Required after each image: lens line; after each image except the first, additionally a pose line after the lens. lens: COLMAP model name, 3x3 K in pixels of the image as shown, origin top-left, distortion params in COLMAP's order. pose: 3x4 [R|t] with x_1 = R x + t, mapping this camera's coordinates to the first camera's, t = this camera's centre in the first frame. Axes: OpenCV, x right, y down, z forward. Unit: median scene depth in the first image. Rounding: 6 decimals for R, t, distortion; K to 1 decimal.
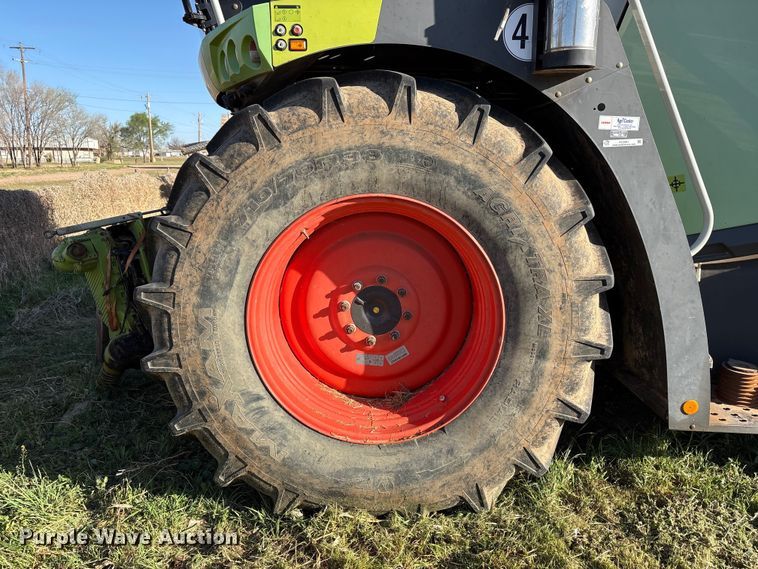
lens RADIAL K [[555.2, 0, 385.0], [0, 555.2, 266.2], [0, 0, 1]] dist [0.031473, -0.038118]
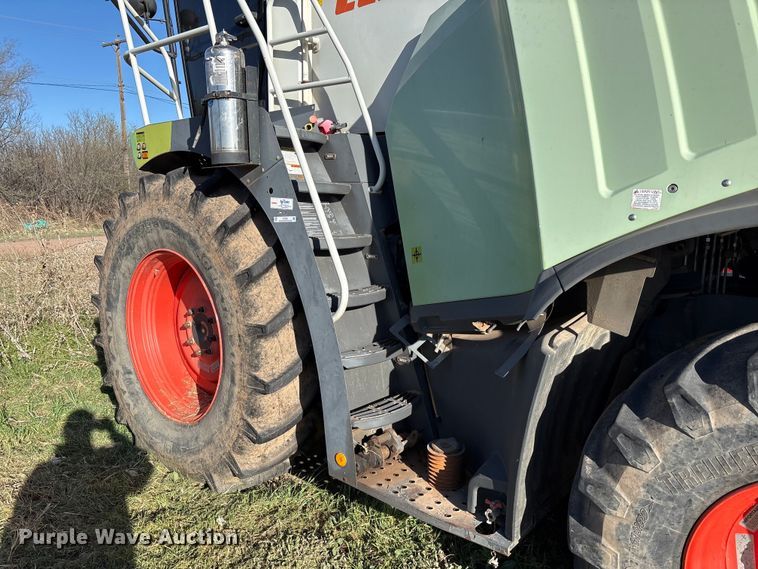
lens RADIAL K [[555.2, 0, 384.3], [0, 555.2, 282.4], [0, 0, 1]] dist [0.031473, -0.038118]
pose [[0.774111, 0.090504, -0.626546, 1.415757], [-0.121194, 0.992609, -0.006356, -0.105288], [0.621340, 0.080853, 0.779358, 0.201966]]
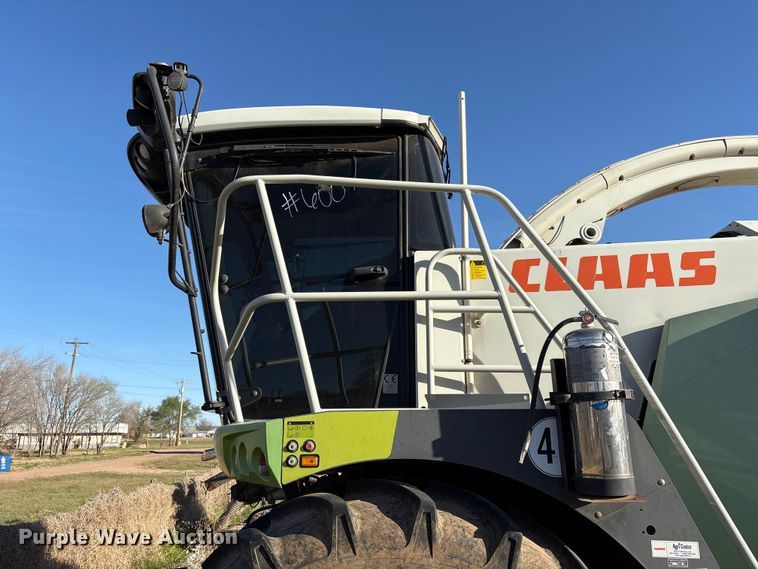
lens RADIAL K [[555.2, 0, 379.9], [0, 555.2, 290.2], [0, 0, 1]] dist [0.031473, -0.038118]
pose [[0.998712, -0.019280, -0.046935, 0.013247], [-0.003655, 0.895265, -0.445518, -0.234485], [0.050609, 0.445116, 0.894042, 0.030747]]
